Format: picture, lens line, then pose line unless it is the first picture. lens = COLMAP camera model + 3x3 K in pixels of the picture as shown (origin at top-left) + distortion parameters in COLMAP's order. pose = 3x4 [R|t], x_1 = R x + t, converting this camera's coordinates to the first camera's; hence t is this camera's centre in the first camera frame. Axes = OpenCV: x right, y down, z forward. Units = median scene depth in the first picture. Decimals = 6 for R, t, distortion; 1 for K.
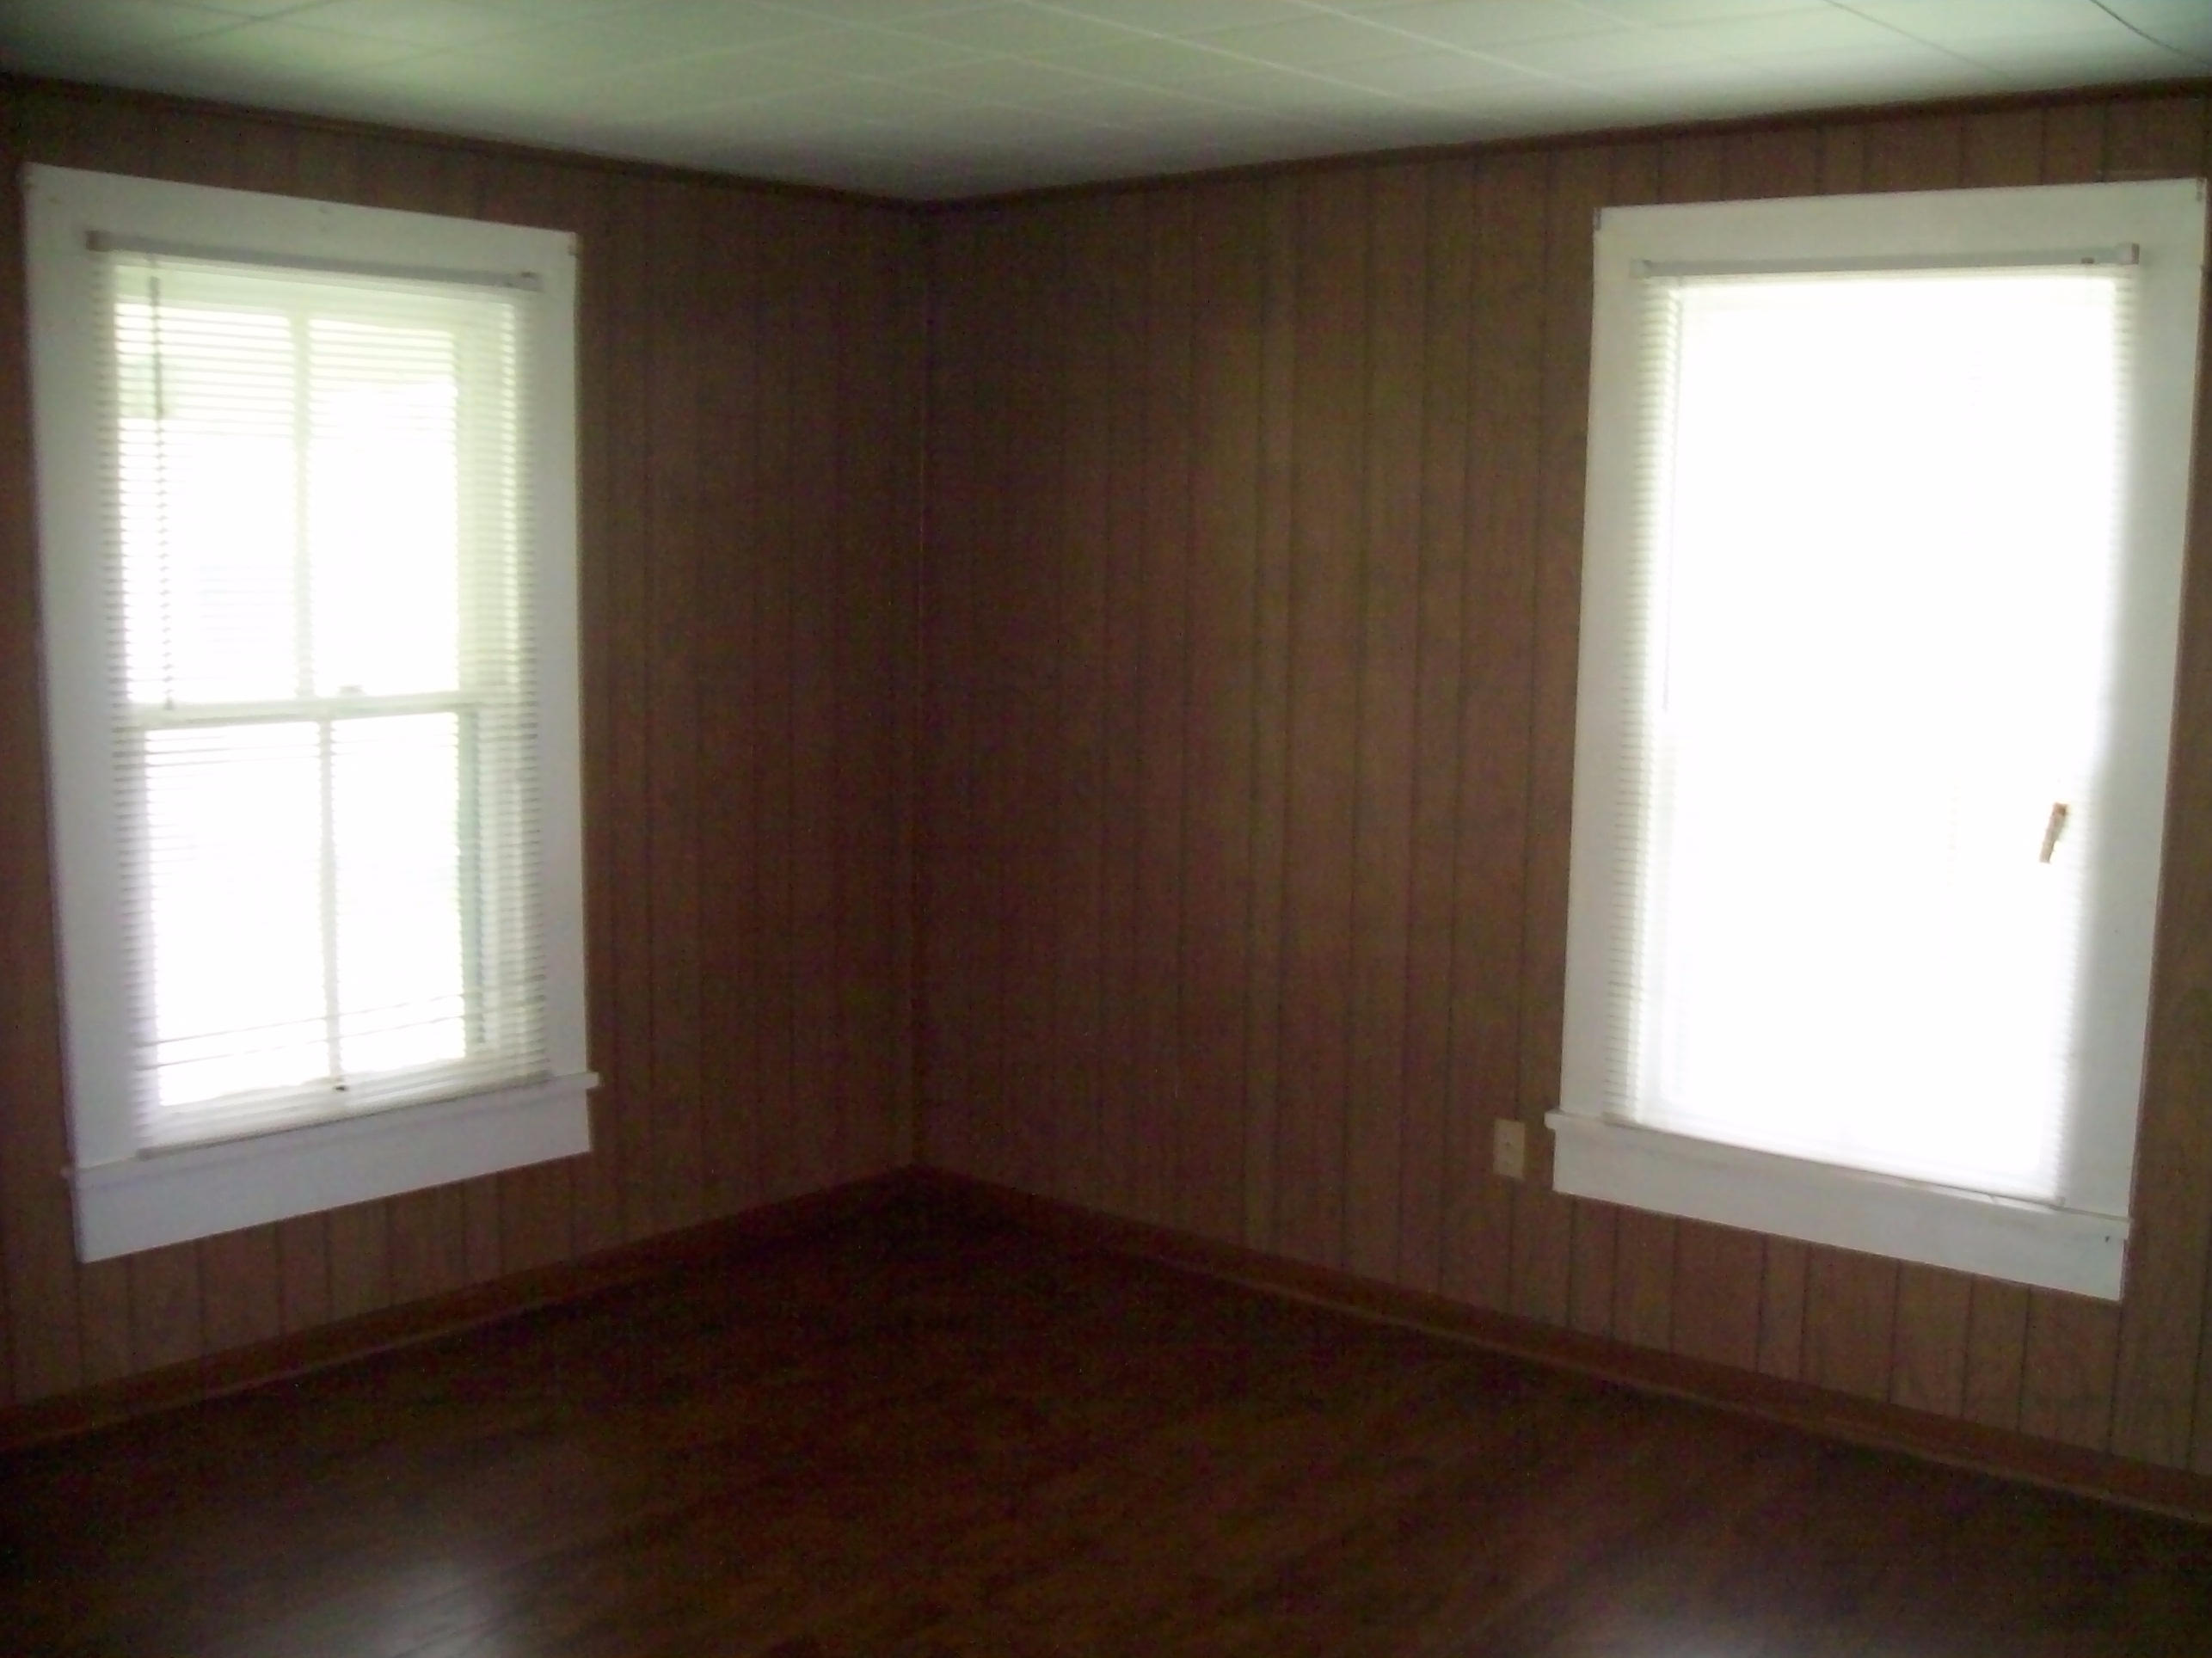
lens RADIAL K [[2430.9, 0, 1115.4], [0, 2430.9, 842.8], [0, 0, 1]] dist [-0.161775, 0.000000]
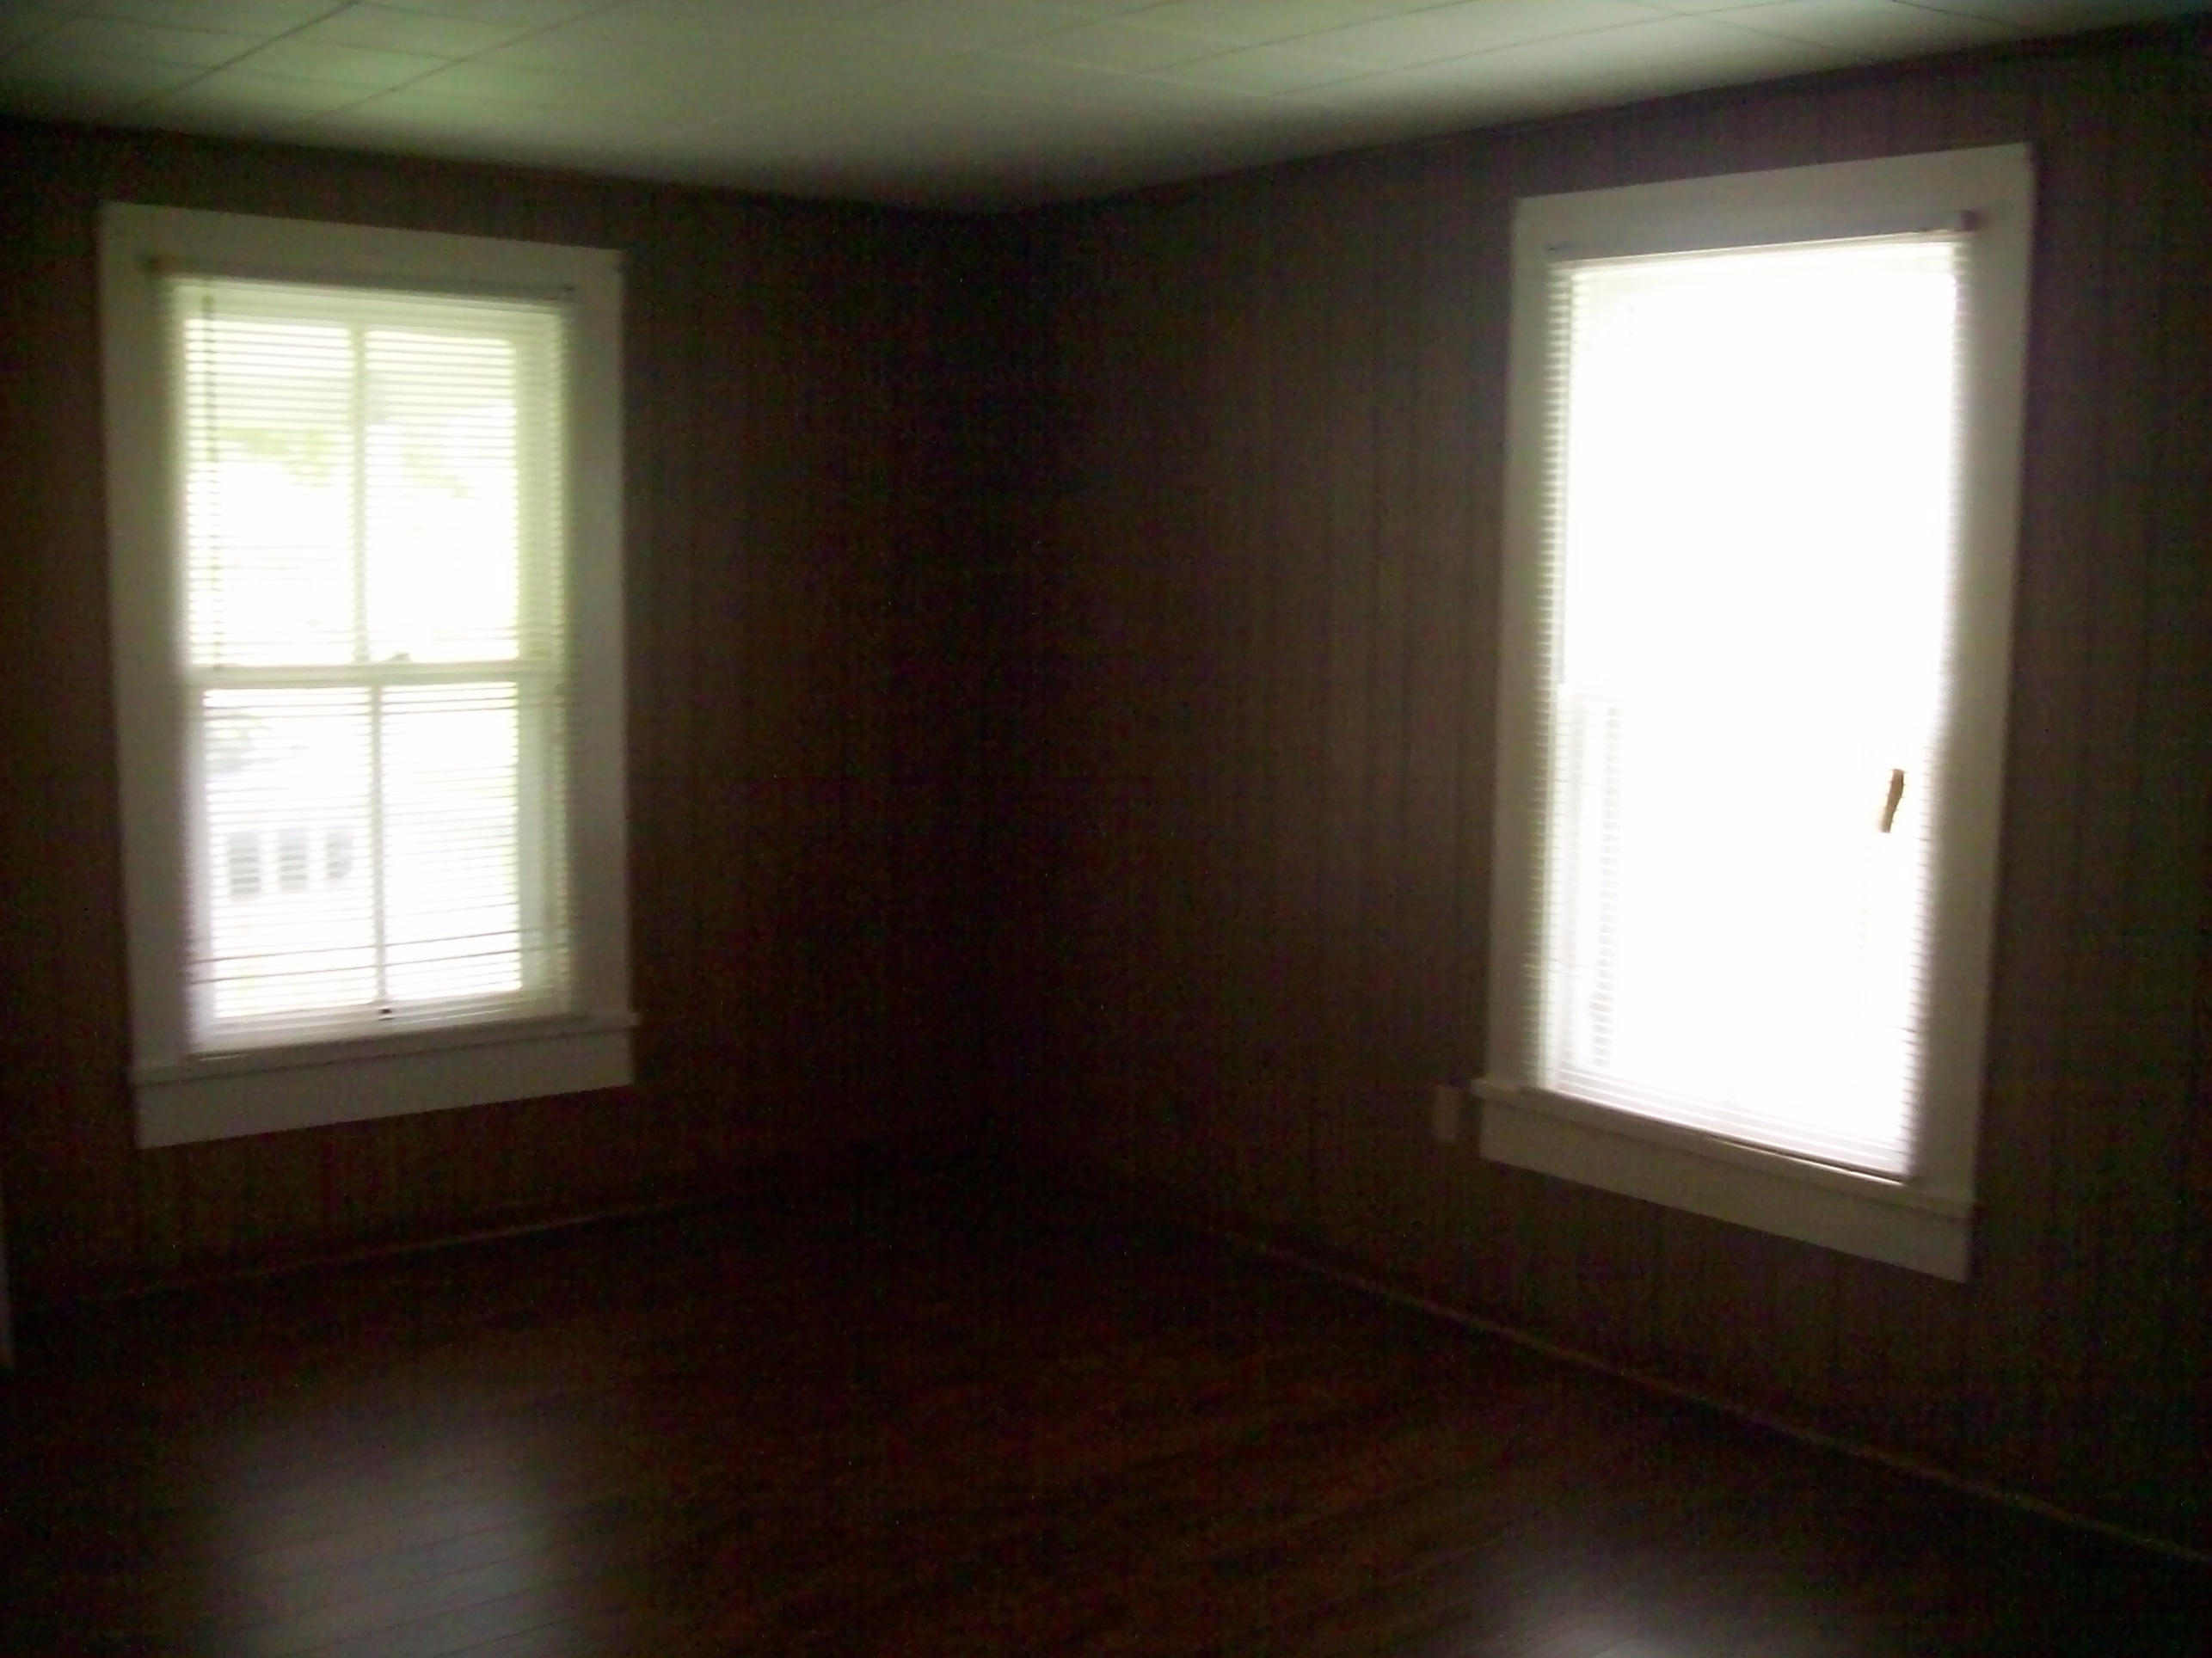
lens RADIAL K [[2430.9, 0, 1108.1], [0, 2430.9, 841.7], [0, 0, 1]] dist [-0.161775, 0.000000]
pose [[0.978686, 0.021980, -0.204184, 0.242398], [-0.024528, 0.999650, -0.009955, 0.026423], [0.203894, 0.014751, 0.978882, -0.039343]]
